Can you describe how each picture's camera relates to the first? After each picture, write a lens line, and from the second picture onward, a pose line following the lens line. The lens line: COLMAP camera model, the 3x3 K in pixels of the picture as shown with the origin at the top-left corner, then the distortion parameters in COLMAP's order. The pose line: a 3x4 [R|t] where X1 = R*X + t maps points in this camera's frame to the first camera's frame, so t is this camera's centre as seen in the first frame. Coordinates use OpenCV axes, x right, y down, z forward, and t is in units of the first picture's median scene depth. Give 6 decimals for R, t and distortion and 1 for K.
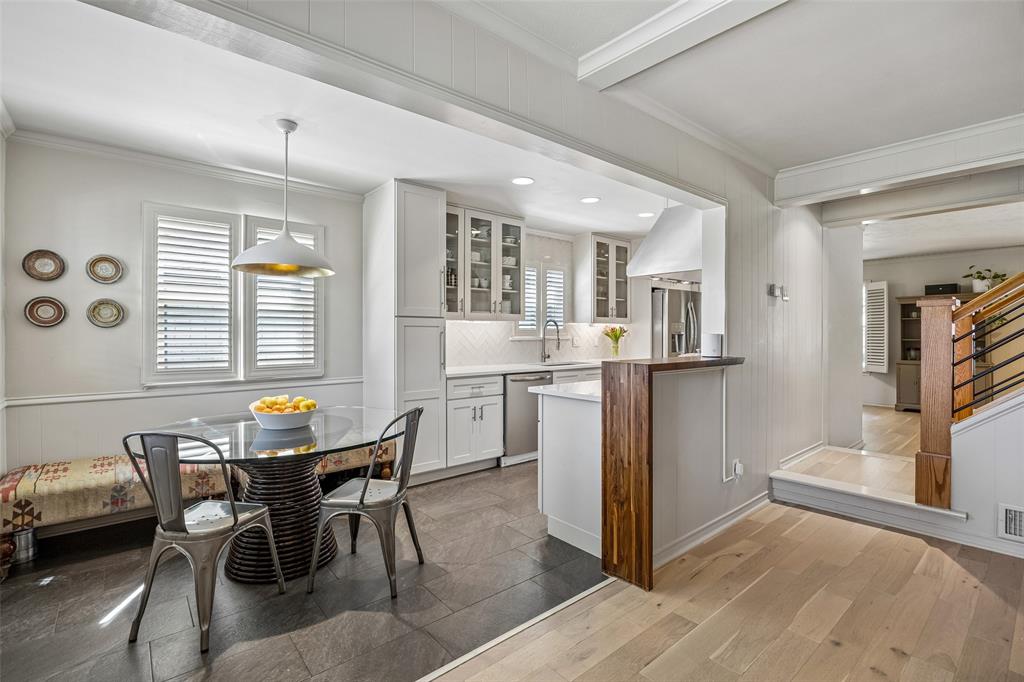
lens RADIAL K [[472.9, 0, 509.7], [0, 472.9, 337.6], [0, 0, 1]] dist [-0.010310, 0.000269]
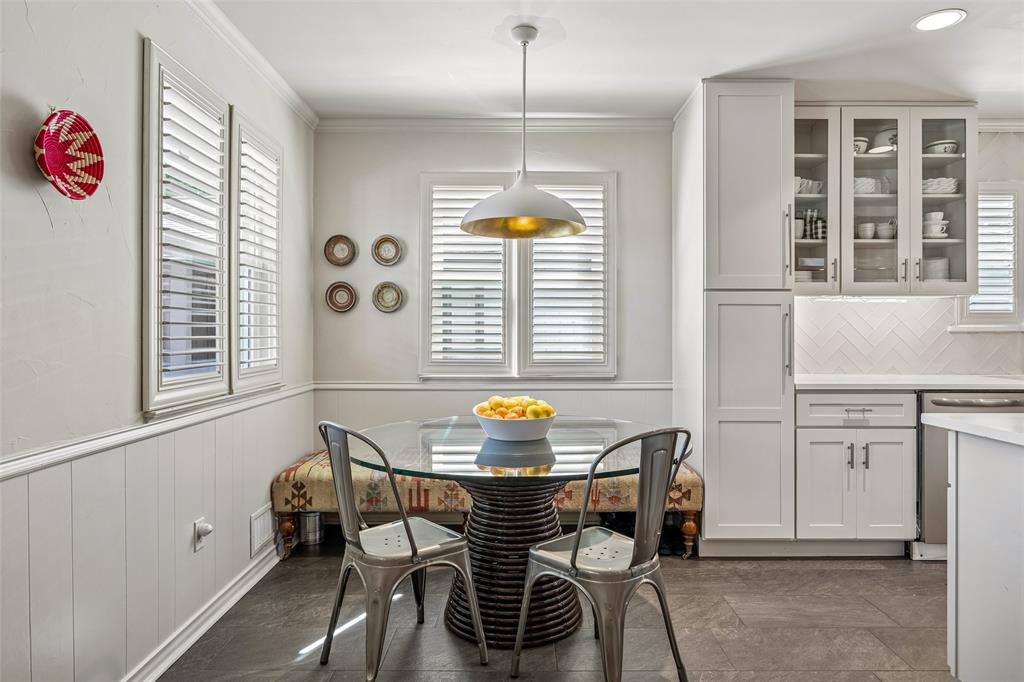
lens RADIAL K [[616.2, 0, 511.6], [0, 616.2, 331.9], [0, 0, 1]] dist [-0.006080, 0.001558]
pose [[0.765169, 0.000148, -0.643830, 0.102140], [-0.006776, 0.999946, -0.007823, 0.021245], [0.643794, 0.010349, 0.765129, 0.180262]]
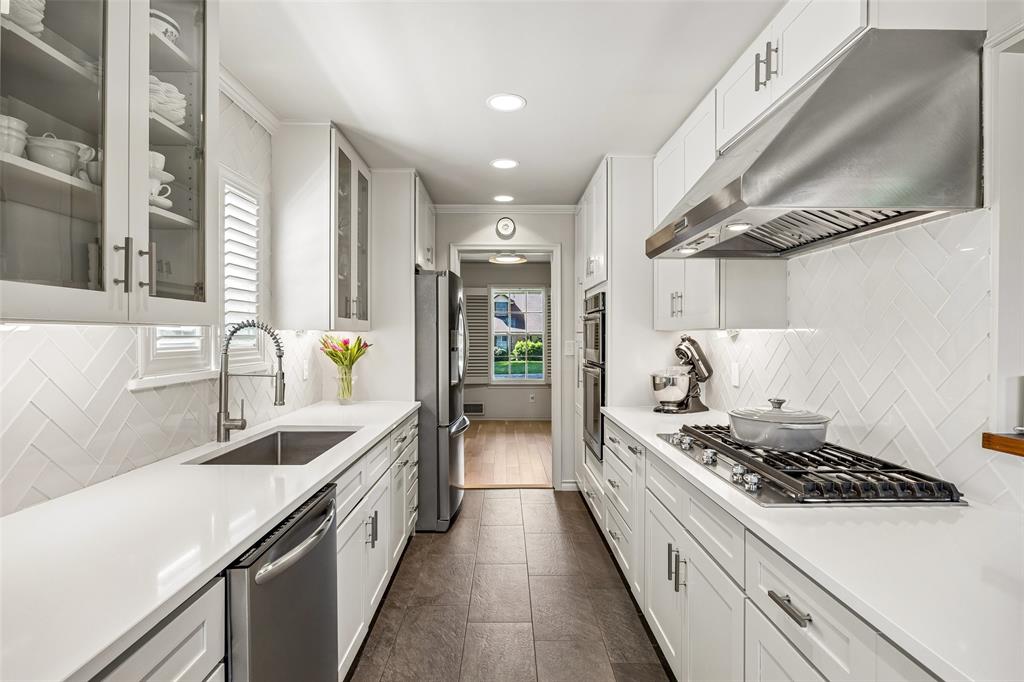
lens RADIAL K [[515.5, 0, 509.9], [0, 515.5, 338.3], [0, 0, 1]] dist [-0.009096, -0.000254]
pose [[0.632017, -0.002800, 0.774950, -0.135522], [0.005418, 0.999985, -0.000806, -0.035411], [-0.774936, 0.004708, 0.632022, 0.882127]]
